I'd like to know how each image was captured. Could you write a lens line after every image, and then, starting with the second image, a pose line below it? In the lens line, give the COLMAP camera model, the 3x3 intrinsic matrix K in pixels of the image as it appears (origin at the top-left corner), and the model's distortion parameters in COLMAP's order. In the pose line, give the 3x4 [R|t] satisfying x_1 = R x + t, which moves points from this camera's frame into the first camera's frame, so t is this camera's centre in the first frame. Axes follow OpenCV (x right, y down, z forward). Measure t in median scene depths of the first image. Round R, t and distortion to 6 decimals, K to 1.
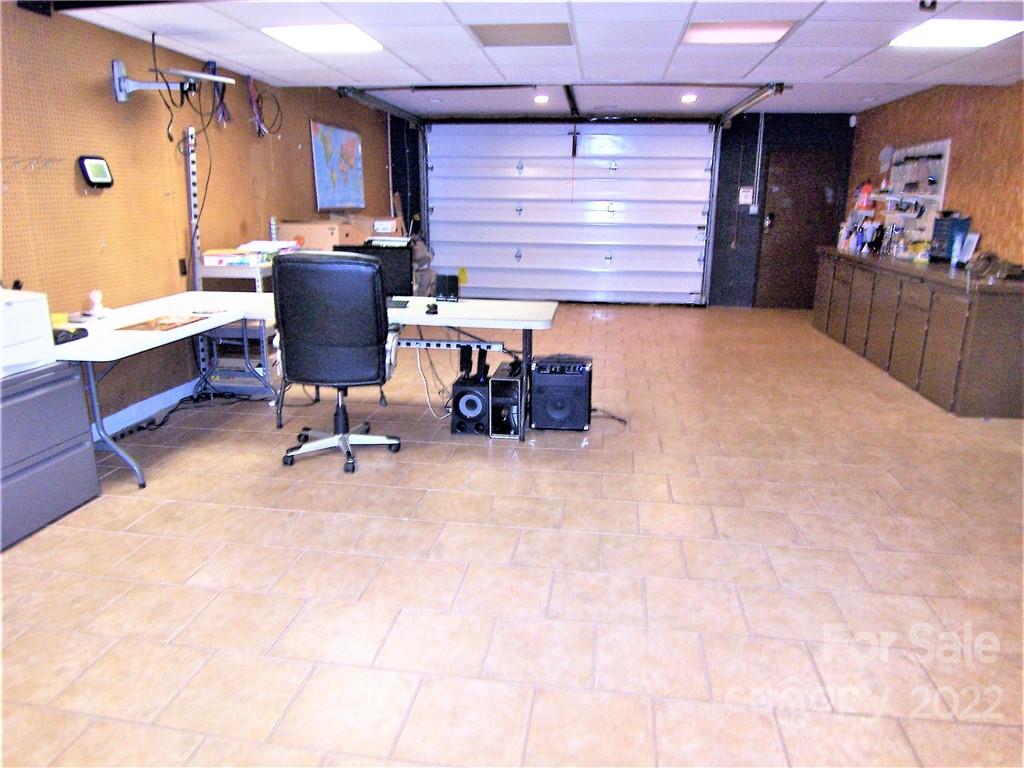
lens RADIAL K [[701.1, 0, 512.4], [0, 701.1, 372.8], [0, 0, 1]] dist [-0.032688, -0.008814]
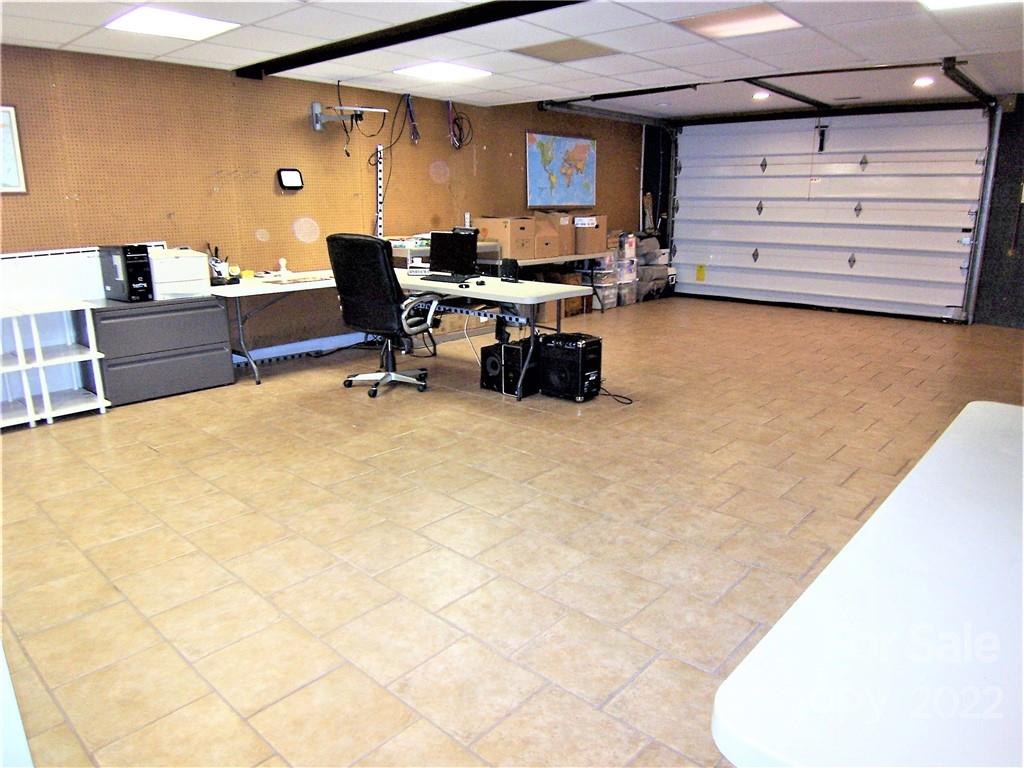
lens RADIAL K [[694.9, 0, 512.0], [0, 694.9, 384.0], [0, 0, 1]] dist [-0.020240, -0.028010]
pose [[0.828398, 0.134017, -0.543872, 0.603709], [-0.126692, 0.990623, 0.051131, 0.011132], [0.545624, 0.026547, 0.837609, 0.009694]]
